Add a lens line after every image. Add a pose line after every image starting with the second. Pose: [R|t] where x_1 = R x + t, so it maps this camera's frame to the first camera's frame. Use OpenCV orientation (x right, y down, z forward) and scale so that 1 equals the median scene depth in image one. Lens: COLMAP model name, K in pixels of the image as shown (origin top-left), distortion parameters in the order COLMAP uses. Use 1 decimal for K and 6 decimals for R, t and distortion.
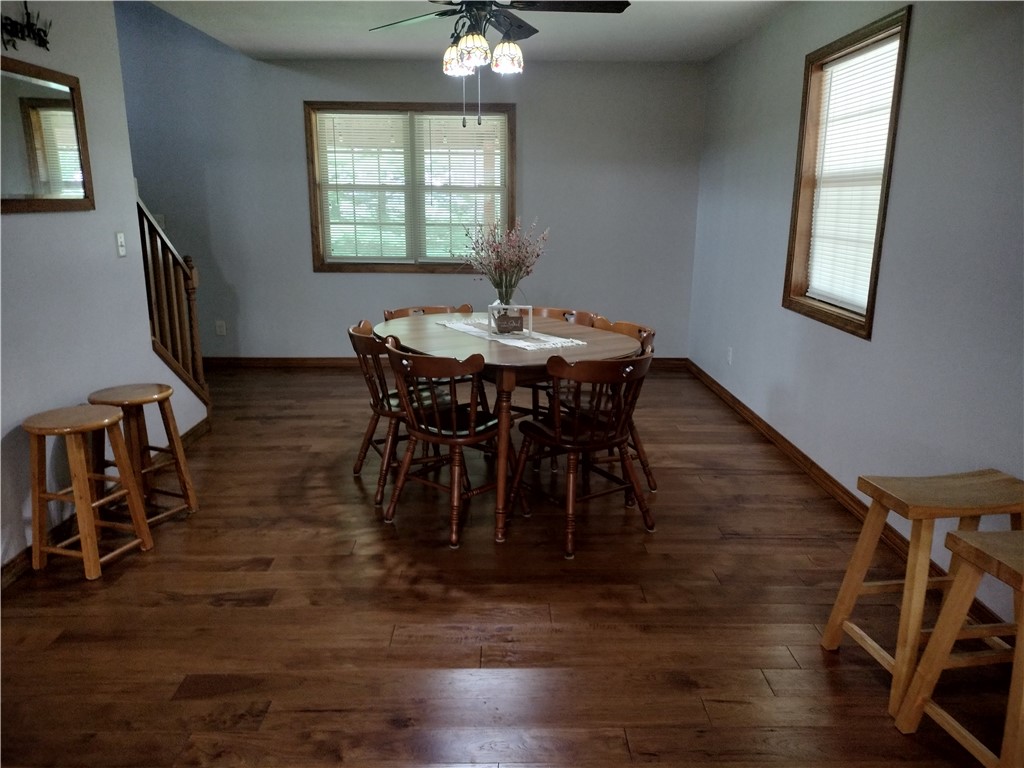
lens RADIAL K [[783.4, 0, 512.0], [0, 783.4, 384.0], [0, 0, 1]] dist [0.106430, -0.125232]
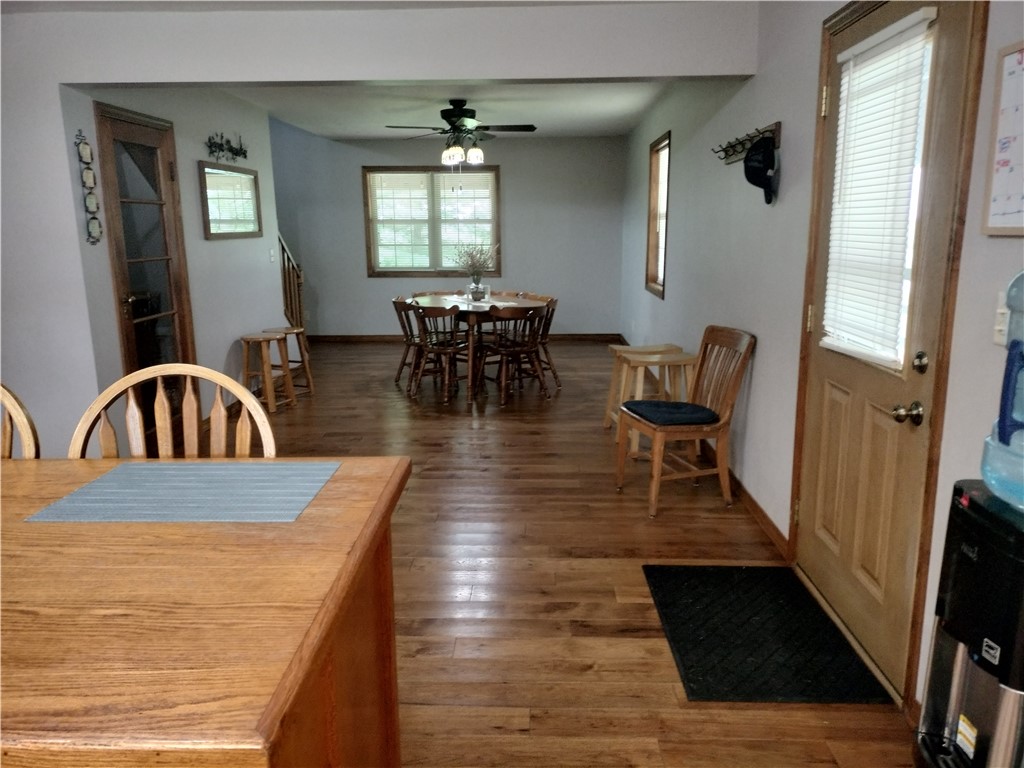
lens RADIAL K [[768.5, 0, 512.0], [0, 768.5, 384.0], [0, 0, 1]] dist [0.136552, -0.112965]
pose [[0.998983, -0.005773, -0.044715, 0.123468], [0.004571, 0.999627, -0.026936, 0.143154], [0.044854, 0.026704, 0.998637, -0.638795]]
